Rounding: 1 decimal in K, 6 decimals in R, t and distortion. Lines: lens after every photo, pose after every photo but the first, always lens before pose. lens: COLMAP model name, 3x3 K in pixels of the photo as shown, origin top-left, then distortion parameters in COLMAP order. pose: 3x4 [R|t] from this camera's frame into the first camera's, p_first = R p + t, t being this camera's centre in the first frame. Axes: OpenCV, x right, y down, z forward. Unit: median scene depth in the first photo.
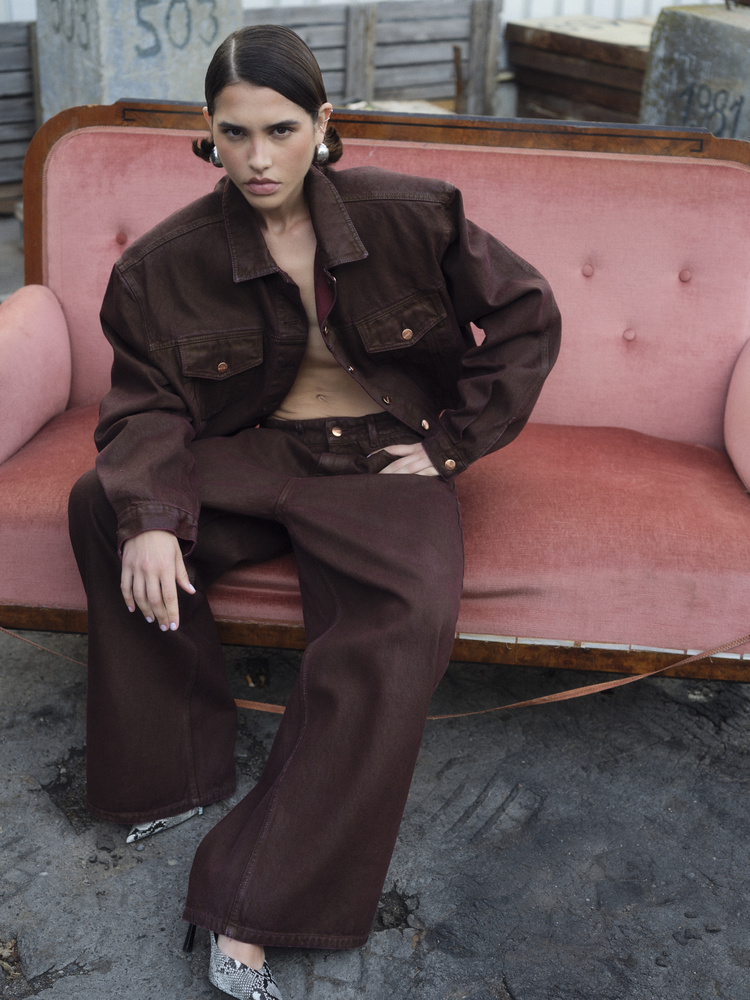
lens RADIAL K [[1454.2, 0, 375.0], [0, 1454.2, 500.0], [0, 0, 1]] dist [0.011025, 0.038027]
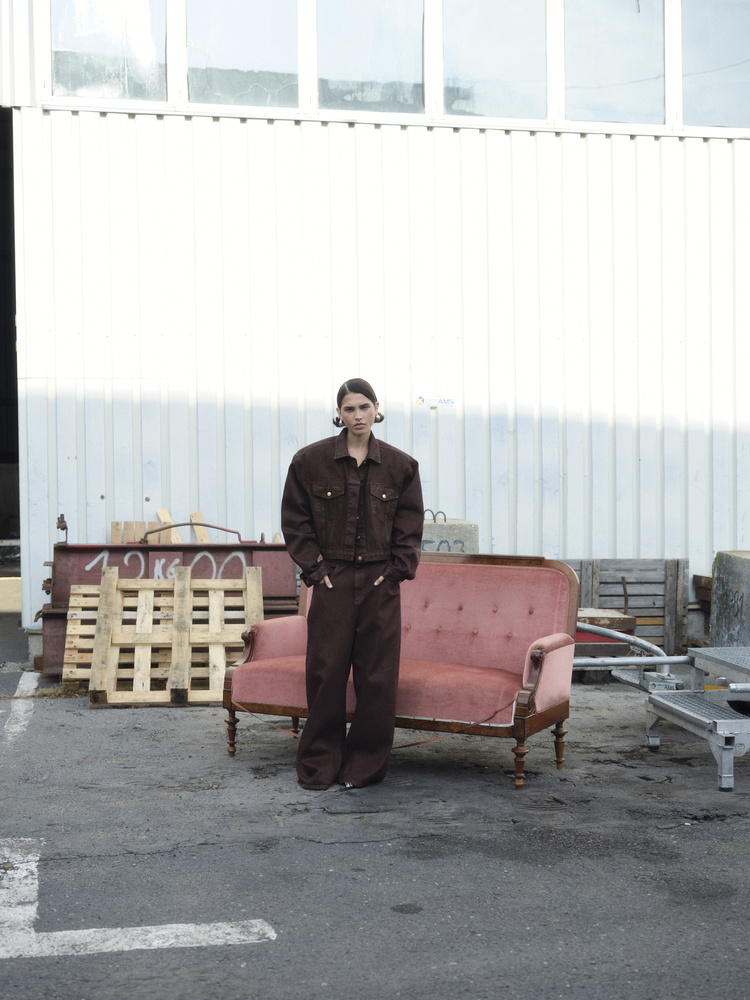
lens RADIAL K [[1454.2, 0, 375.0], [0, 1454.2, 500.0], [0, 0, 1]] dist [0.011025, 0.038027]
pose [[0.925573, -0.014865, -0.378277, 0.487762], [-0.145443, 0.908579, -0.391575, 0.367444], [0.349515, 0.417449, 0.838794, -0.674533]]
